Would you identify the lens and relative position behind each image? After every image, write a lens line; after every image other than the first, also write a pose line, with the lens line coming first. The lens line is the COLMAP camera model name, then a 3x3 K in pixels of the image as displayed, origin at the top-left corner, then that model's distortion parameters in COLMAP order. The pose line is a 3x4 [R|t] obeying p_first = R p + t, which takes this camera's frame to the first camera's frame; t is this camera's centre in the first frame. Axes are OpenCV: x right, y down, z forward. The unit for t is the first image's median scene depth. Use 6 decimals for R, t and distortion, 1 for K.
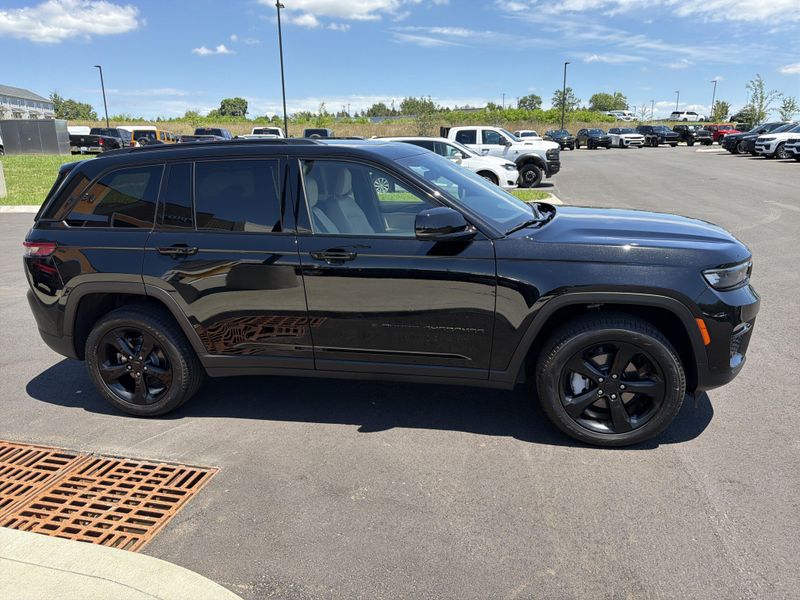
lens RADIAL K [[565.2, 0, 399.0], [0, 565.2, 299.1], [0, 0, 1]] dist [0.029854, -0.037693]
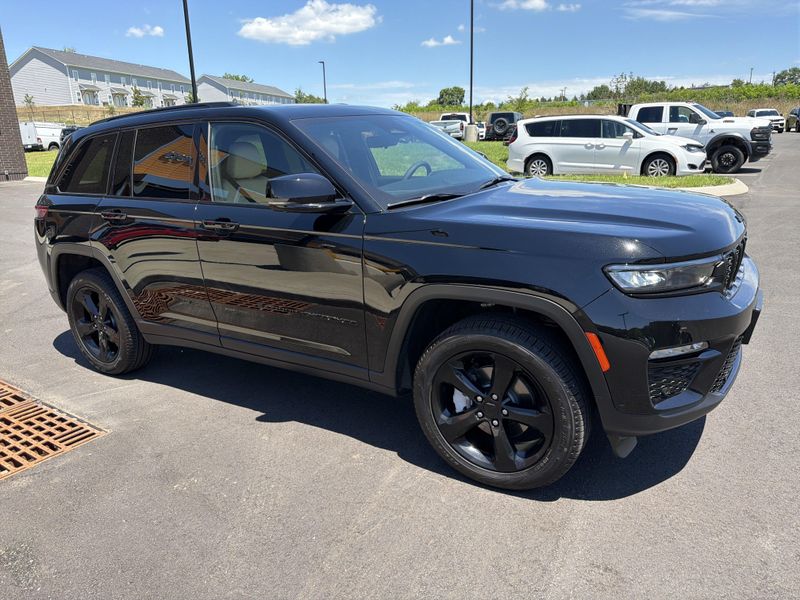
lens RADIAL K [[566.5, 0, 400.0], [0, 566.5, 300.0], [0, 0, 1]] dist [0.021678, -0.027659]
pose [[0.935803, 0.084697, -0.342197, 0.136662], [-0.077255, 0.996385, 0.035346, -0.003117], [0.343954, -0.006640, 0.938963, 0.063717]]
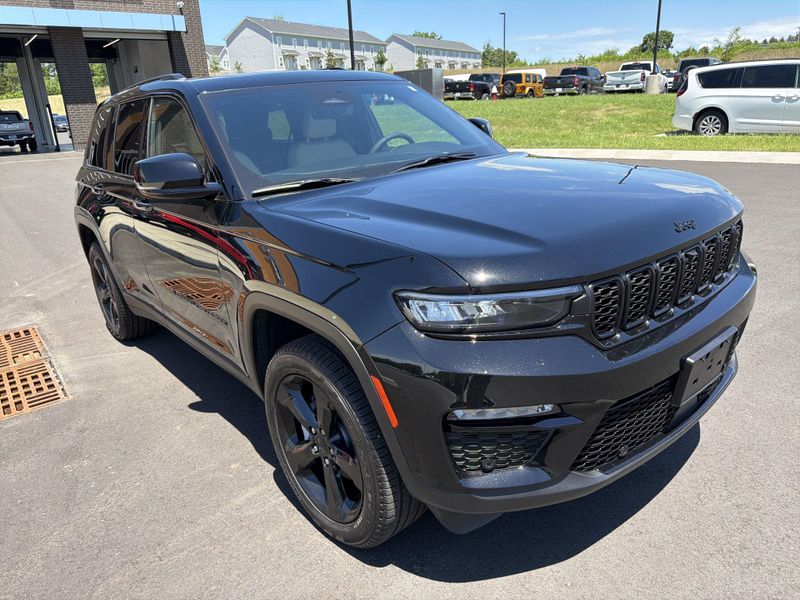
lens RADIAL K [[569.1, 0, 403.5], [0, 569.1, 296.9], [0, 0, 1]] dist [0.017625, -0.021808]
pose [[0.785803, 0.173067, -0.593769, 0.215124], [-0.119611, 0.984451, 0.128644, -0.028163], [0.606801, -0.030068, 0.794285, 0.147866]]
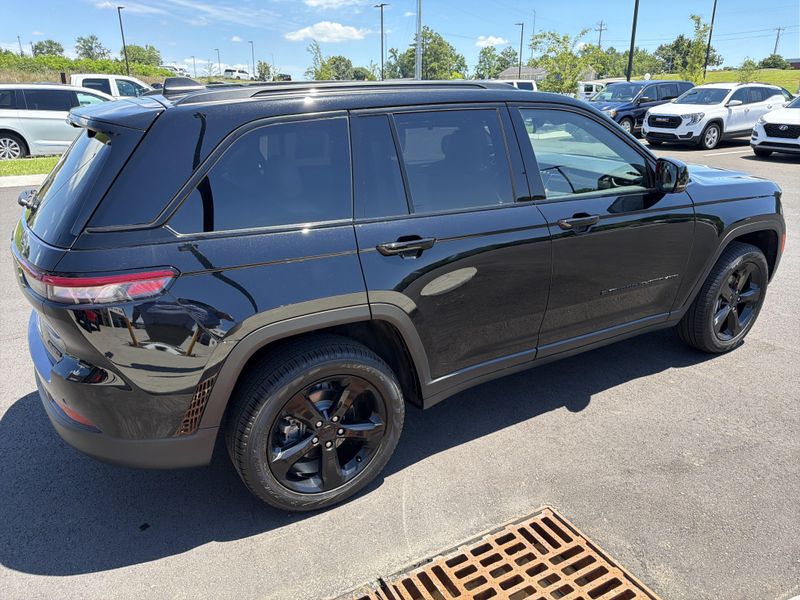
lens RADIAL K [[566.5, 0, 400.0], [0, 566.5, 300.0], [0, 0, 1]] dist [0.021678, -0.027659]
pose [[0.737397, -0.207985, 0.642642, -0.253998], [0.162115, 0.978100, 0.130535, -0.033355], [-0.655717, 0.007926, 0.754965, 0.147545]]
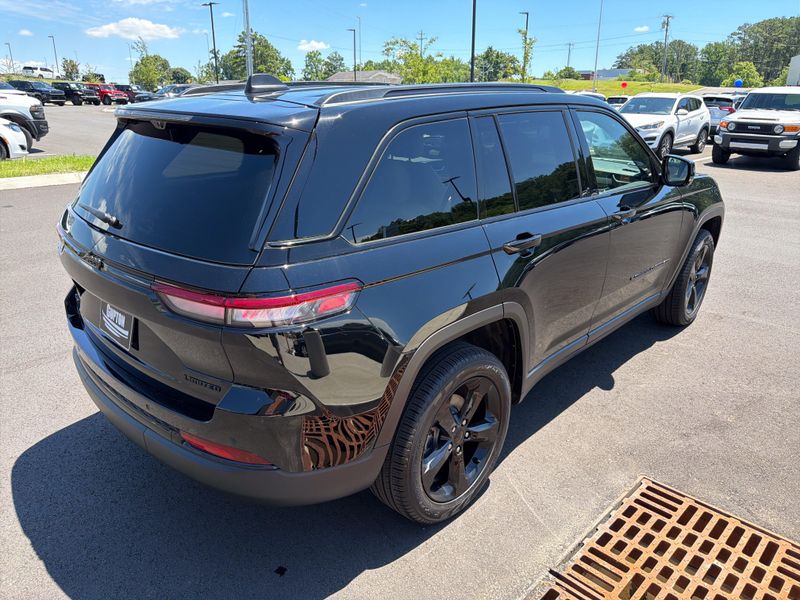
lens RADIAL K [[568.4, 0, 396.9], [0, 568.4, 297.3], [0, 0, 1]] dist [0.017007, -0.024611]
pose [[0.521921, -0.252123, 0.814882, -0.317124], [0.202171, 0.964662, 0.168978, -0.051202], [-0.828689, 0.076552, 0.554449, 0.223814]]
